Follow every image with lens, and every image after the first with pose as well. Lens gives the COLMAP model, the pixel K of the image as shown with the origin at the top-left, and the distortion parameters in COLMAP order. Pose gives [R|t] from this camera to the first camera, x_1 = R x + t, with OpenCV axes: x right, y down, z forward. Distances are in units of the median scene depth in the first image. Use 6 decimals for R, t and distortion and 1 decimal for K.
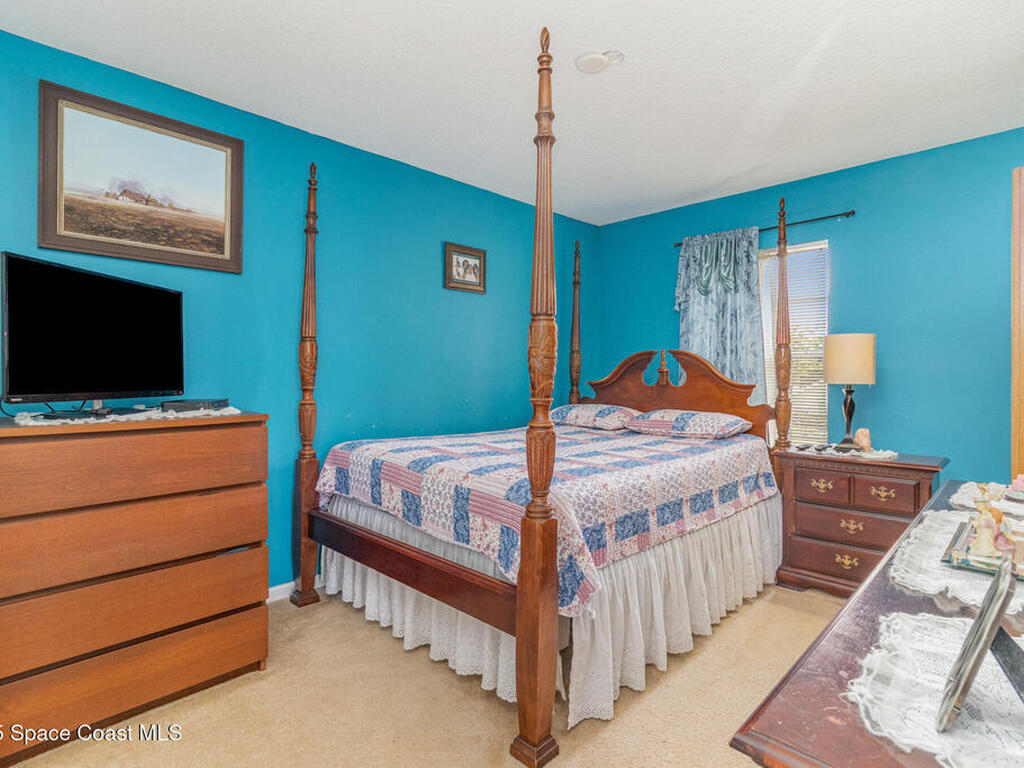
lens RADIAL K [[537.0, 0, 514.0], [0, 537.0, 378.1], [0, 0, 1]] dist [0.003665, -0.001593]
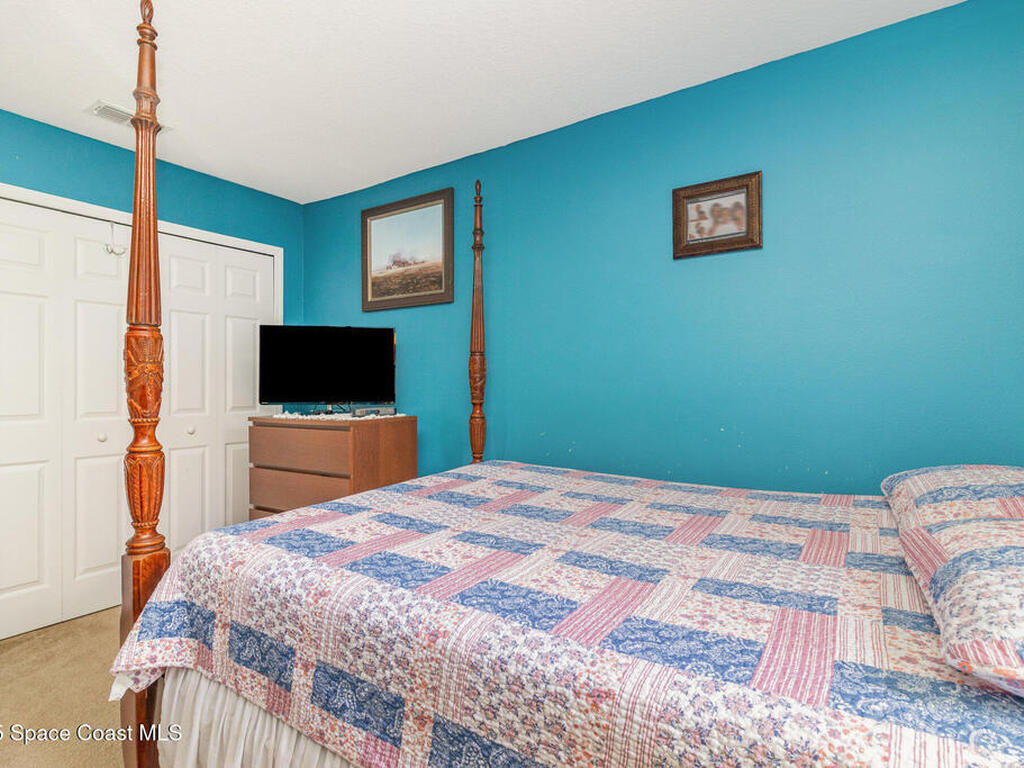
lens RADIAL K [[537.0, 0, 513.9], [0, 537.0, 384.2], [0, 0, 1]] dist [0.003665, -0.001593]
pose [[0.190544, -0.006748, -0.981655, 0.670704], [-0.003611, 0.999965, -0.007575, -0.008202], [0.981672, 0.004988, 0.190513, 0.927715]]
